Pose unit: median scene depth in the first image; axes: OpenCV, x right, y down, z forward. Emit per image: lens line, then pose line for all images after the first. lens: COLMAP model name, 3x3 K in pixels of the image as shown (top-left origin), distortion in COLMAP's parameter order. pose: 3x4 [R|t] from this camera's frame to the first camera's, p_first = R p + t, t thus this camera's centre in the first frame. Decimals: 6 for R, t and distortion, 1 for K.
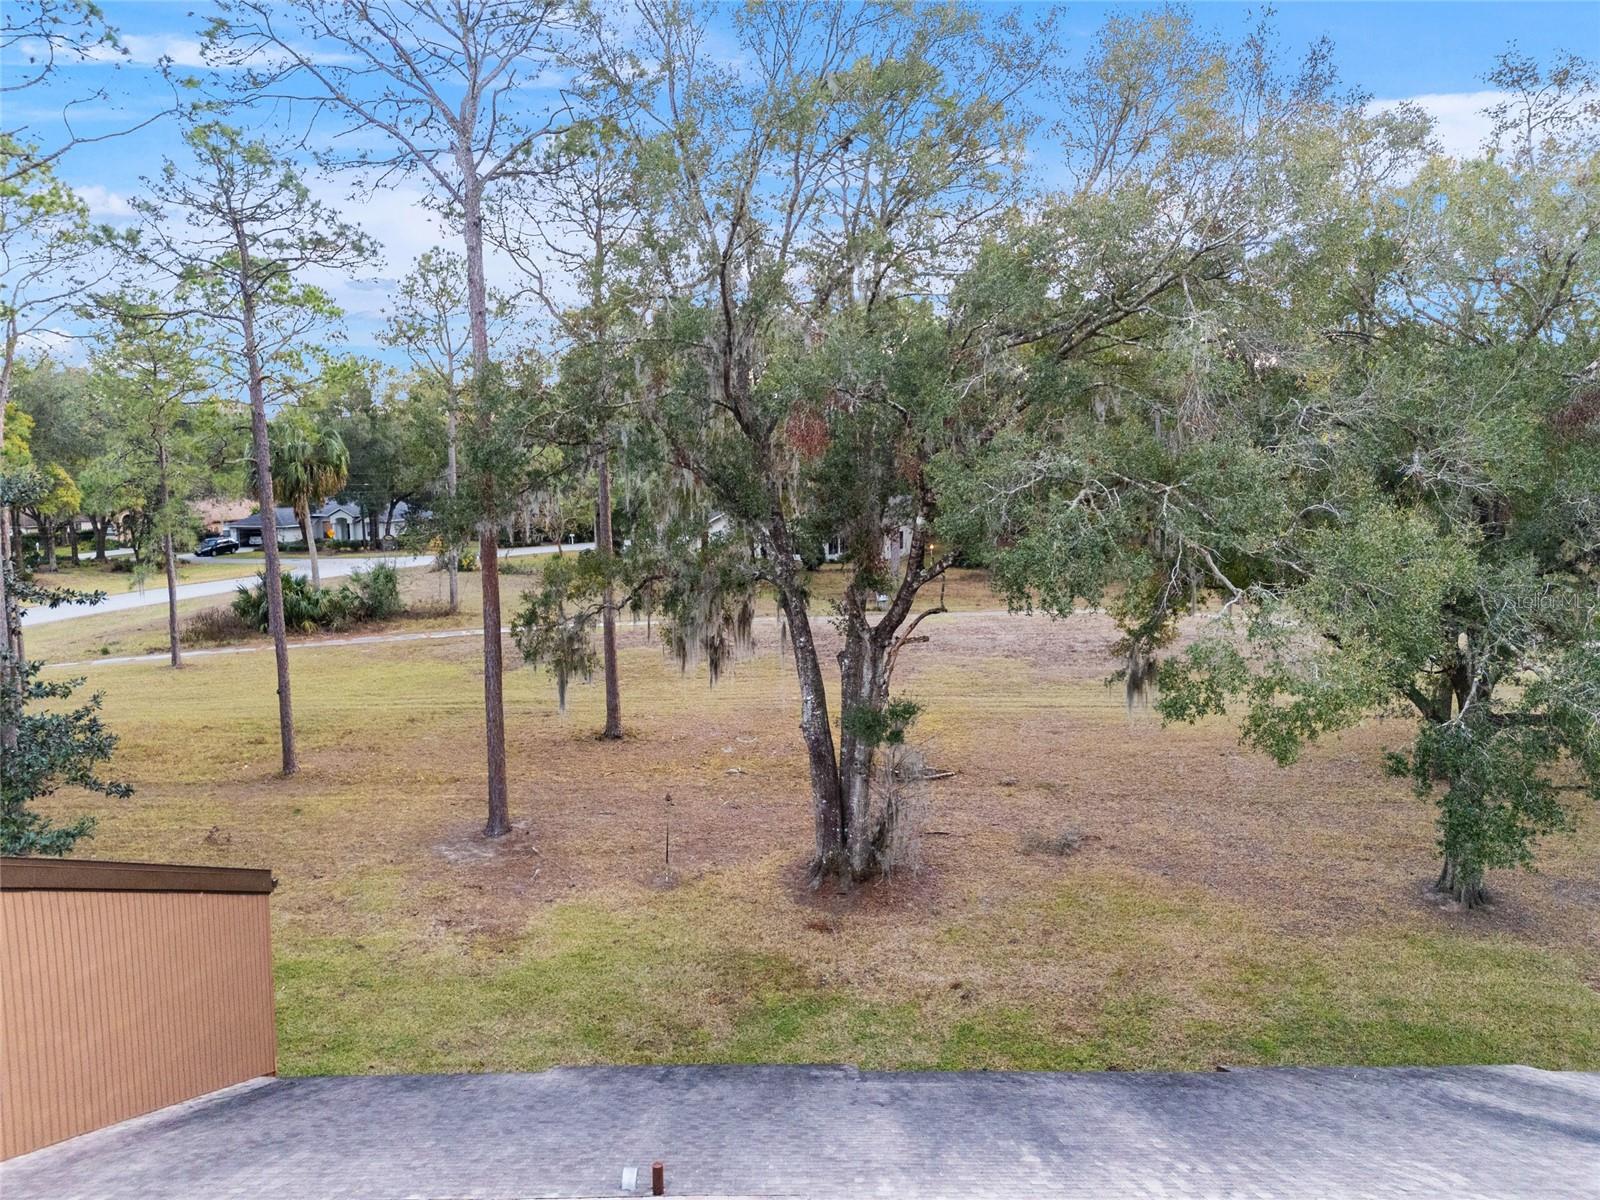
lens RADIAL K [[1180.4, 0, 796.2], [0, 1180.4, 587.9], [0, 0, 1]] dist [0.033955, -0.000730]
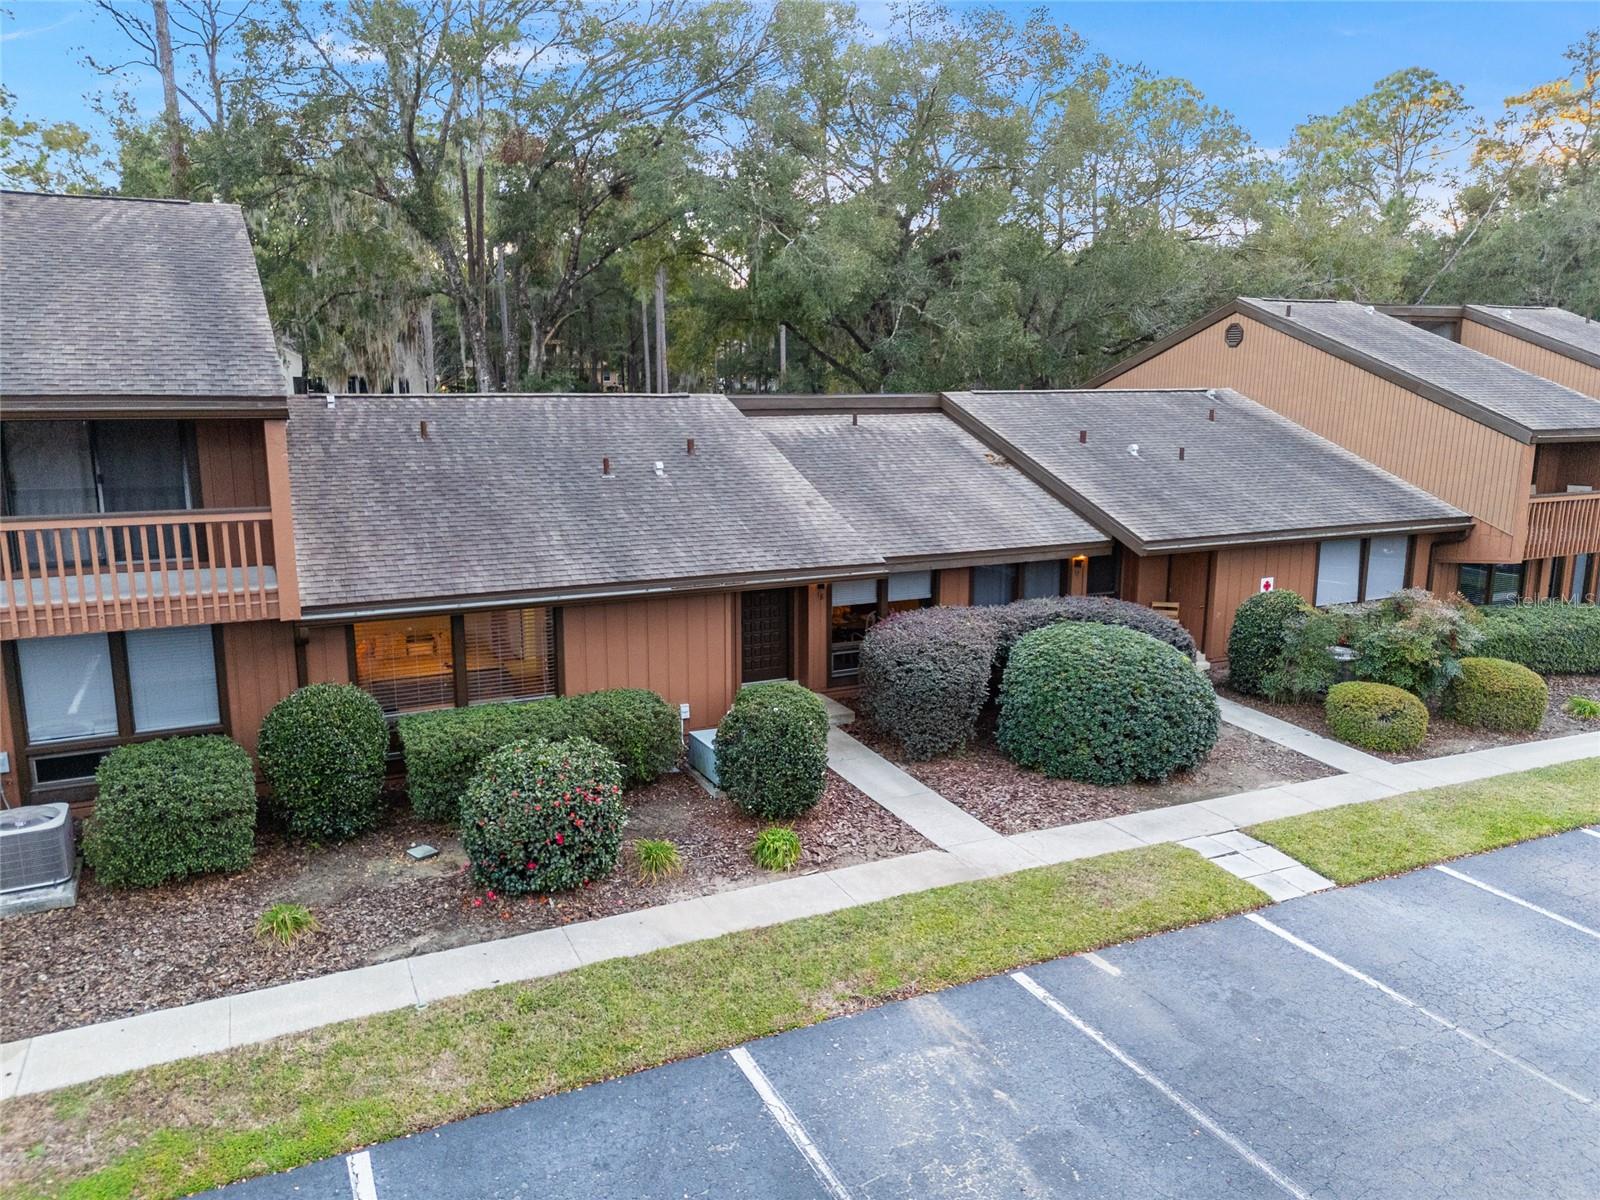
lens RADIAL K [[1172.1, 0, 800.0], [0, 1172.1, 600.0], [0, 0, 1]] dist [0.076666, -0.075951]
pose [[0.896667, -0.077974, 0.435785, -0.280433], [0.038381, 0.994352, 0.098945, 0.227156], [-0.441039, -0.071995, 0.894596, -0.425266]]
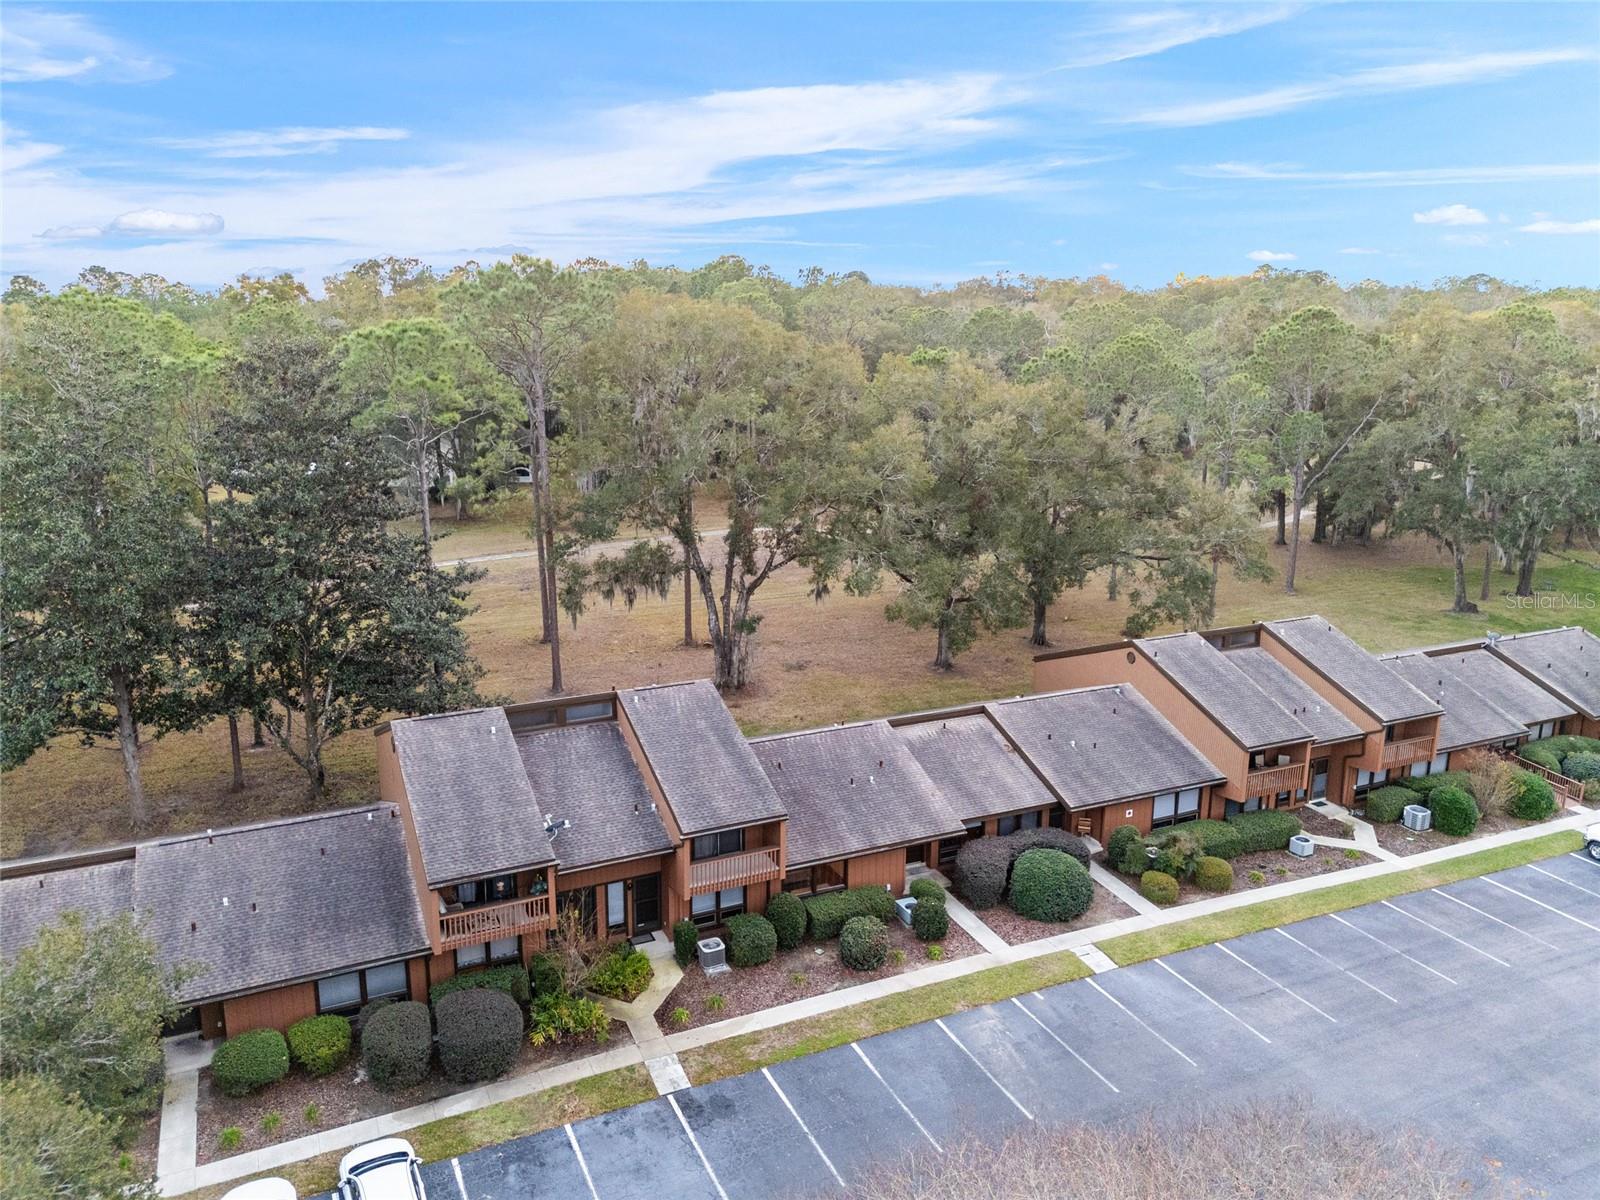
lens RADIAL K [[1172.1, 0, 800.0], [0, 1172.1, 600.0], [0, 0, 1]] dist [0.076666, -0.075951]
pose [[0.903522, -0.090722, 0.418829, -0.807955], [0.034277, 0.989503, 0.140391, -0.264424], [-0.427169, -0.112490, 0.897147, -1.184907]]
